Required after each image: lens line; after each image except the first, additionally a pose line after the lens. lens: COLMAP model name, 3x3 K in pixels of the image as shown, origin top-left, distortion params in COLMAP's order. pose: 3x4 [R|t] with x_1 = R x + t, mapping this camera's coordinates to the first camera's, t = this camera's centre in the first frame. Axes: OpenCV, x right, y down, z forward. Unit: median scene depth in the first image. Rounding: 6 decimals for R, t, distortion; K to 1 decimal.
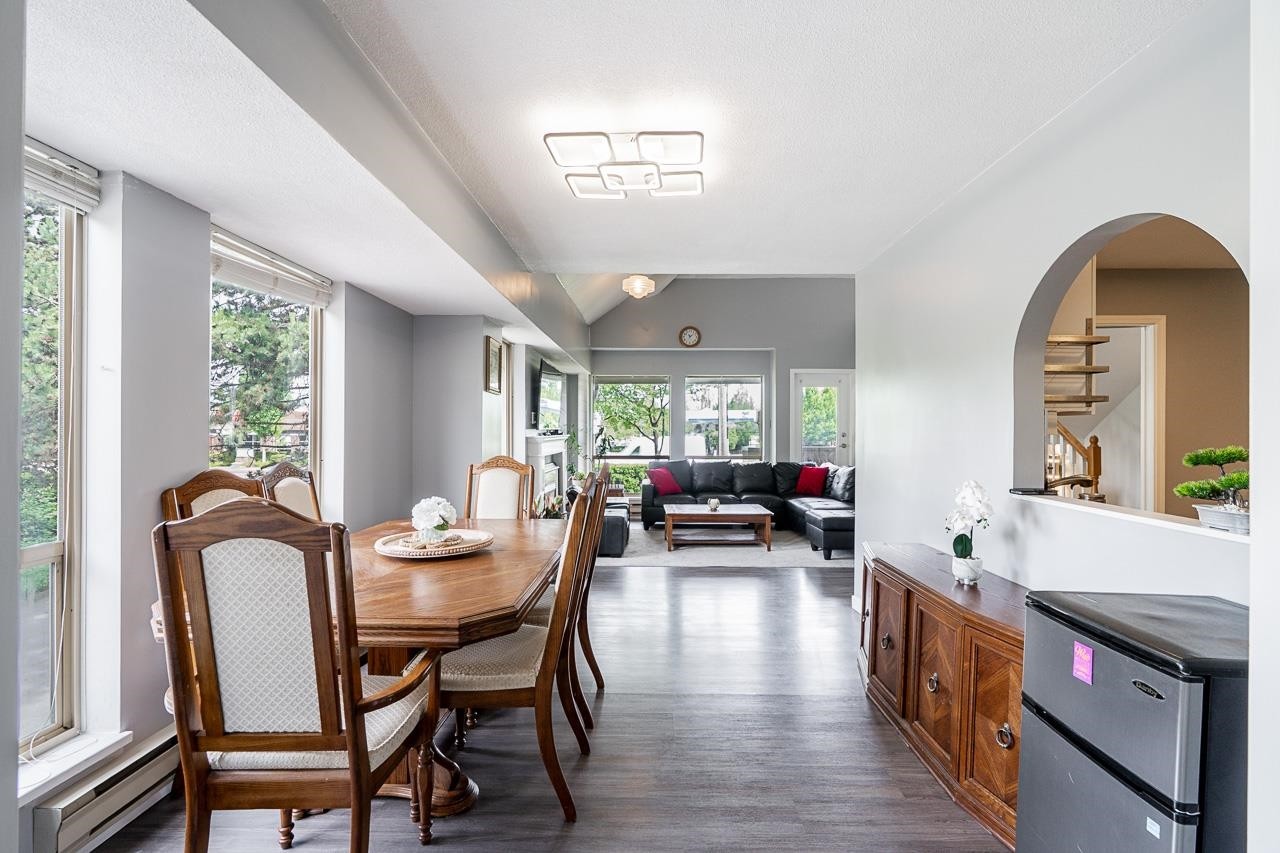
lens RADIAL K [[578.7, 0, 636.1], [0, 578.7, 432.8], [0, 0, 1]] dist [-0.003217, 0.000618]
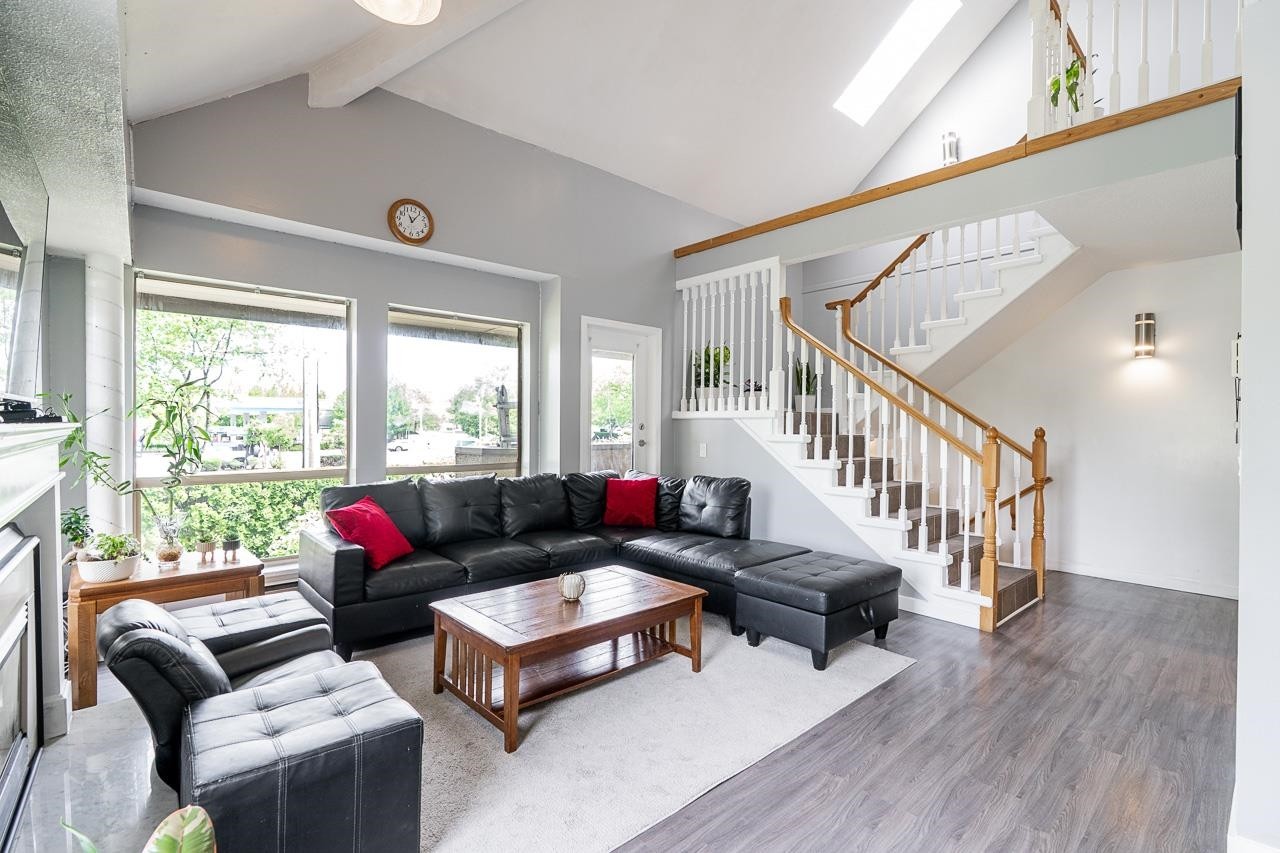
lens RADIAL K [[578.7, 0, 634.3], [0, 578.7, 431.6], [0, 0, 1]] dist [-0.003217, 0.000618]
pose [[0.746392, 0.000741, 0.665506, -0.089730], [0.000188, 0.999999, -0.001324, 0.009539], [-0.665506, 0.001114, 0.746392, 0.525570]]
